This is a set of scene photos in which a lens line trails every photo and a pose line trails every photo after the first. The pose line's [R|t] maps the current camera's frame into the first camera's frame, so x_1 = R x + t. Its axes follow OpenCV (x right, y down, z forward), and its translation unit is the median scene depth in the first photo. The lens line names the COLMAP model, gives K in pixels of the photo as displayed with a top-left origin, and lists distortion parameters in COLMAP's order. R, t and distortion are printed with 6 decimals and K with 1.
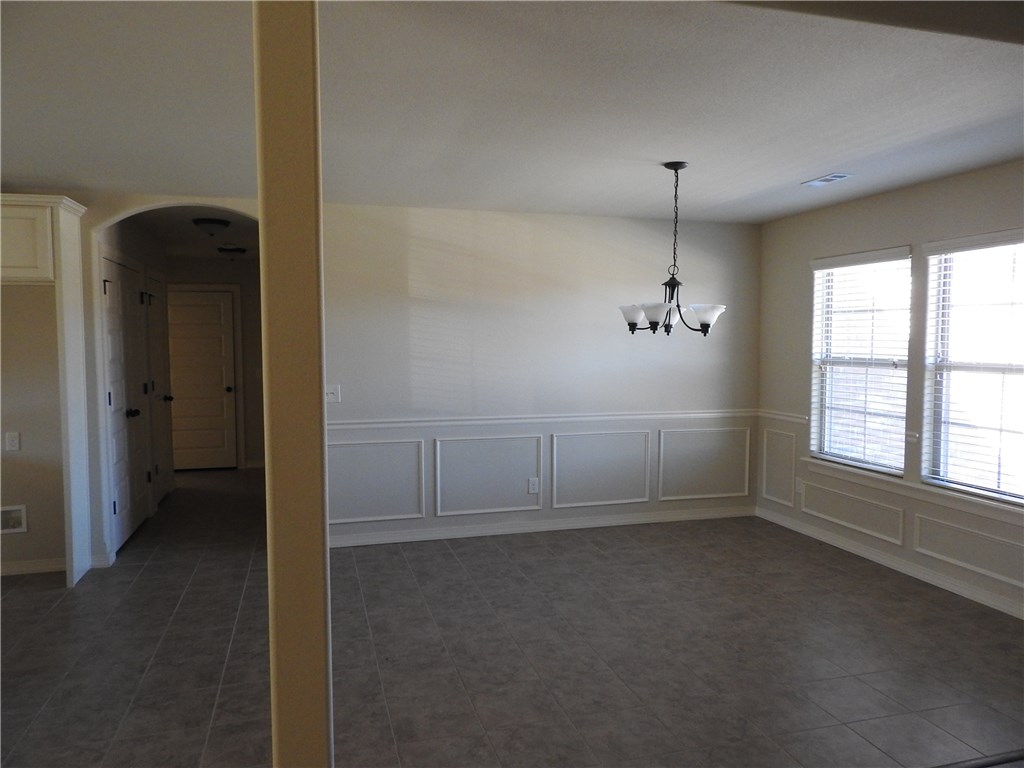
lens RADIAL K [[724.1, 0, 513.8], [0, 724.1, 381.1], [0, 0, 1]] dist [0.003352, 0.000286]
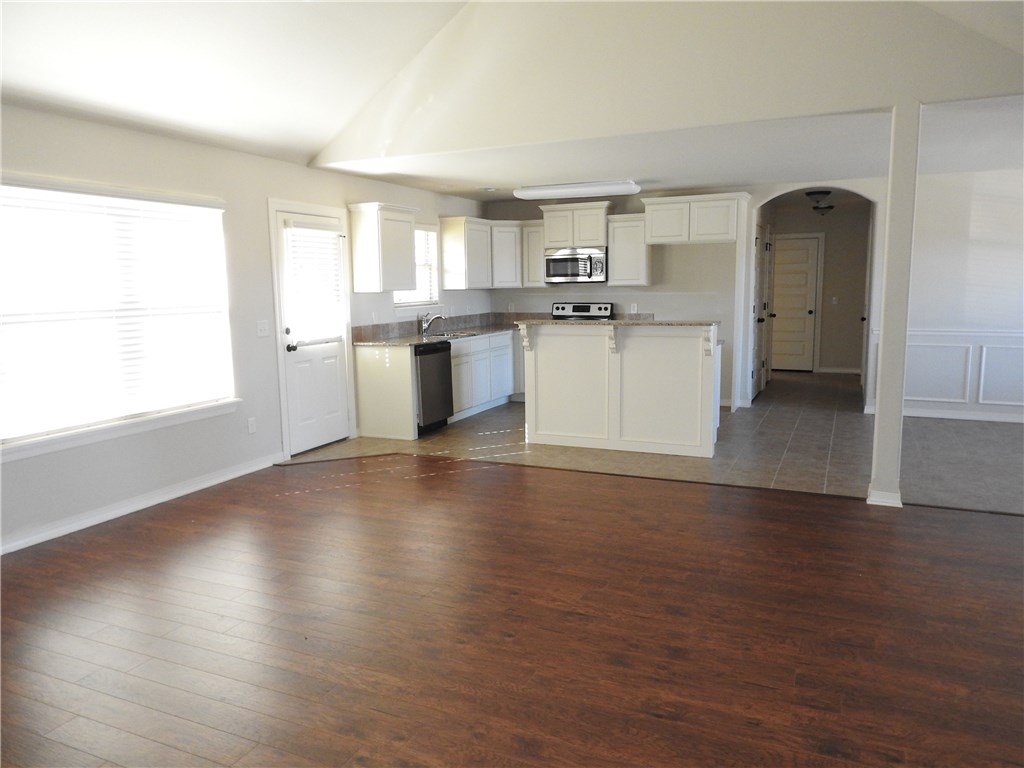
lens RADIAL K [[724.1, 0, 513.8], [0, 724.1, 381.1], [0, 0, 1]] dist [0.003352, 0.000286]
pose [[0.754267, 0.080593, -0.651603, 0.141373], [-0.026830, 0.995392, 0.092057, 0.055380], [0.656019, -0.051953, 0.752954, -0.695977]]
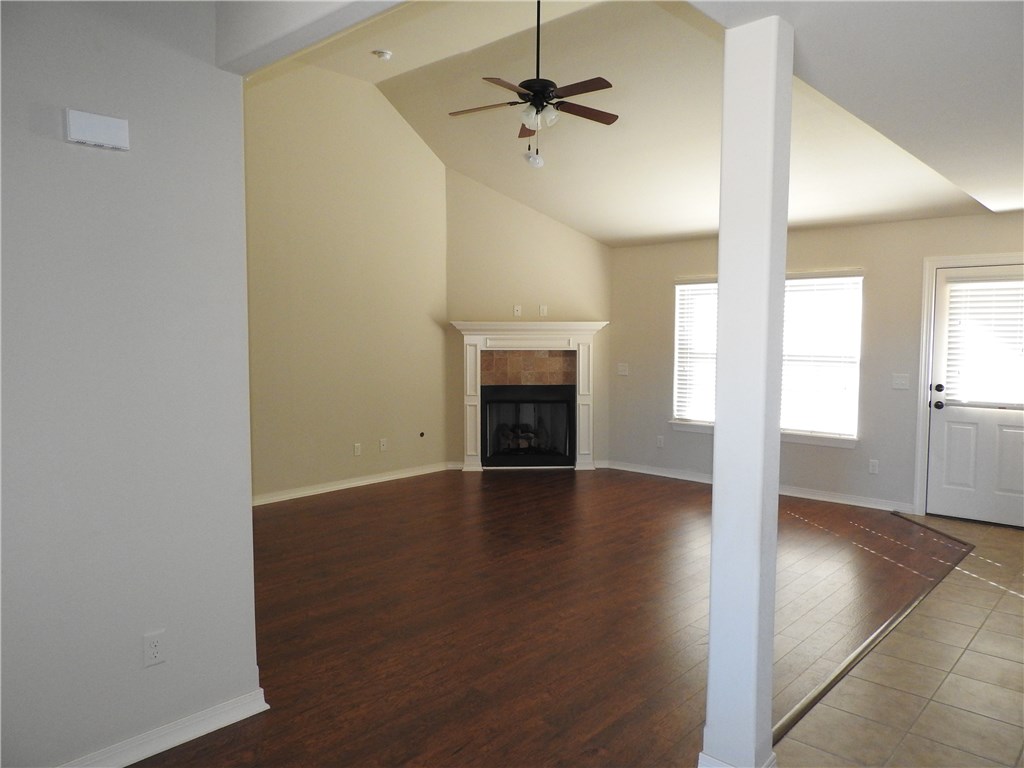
lens RADIAL K [[702.4, 0, 525.8], [0, 702.4, 385.7], [0, 0, 1]] dist [0.004699, 0.001072]
pose [[-0.835722, 0.043878, -0.547397, 0.288543], [-0.033716, 0.990823, 0.130897, -0.051178], [0.548117, 0.127849, -0.826573, 0.709989]]
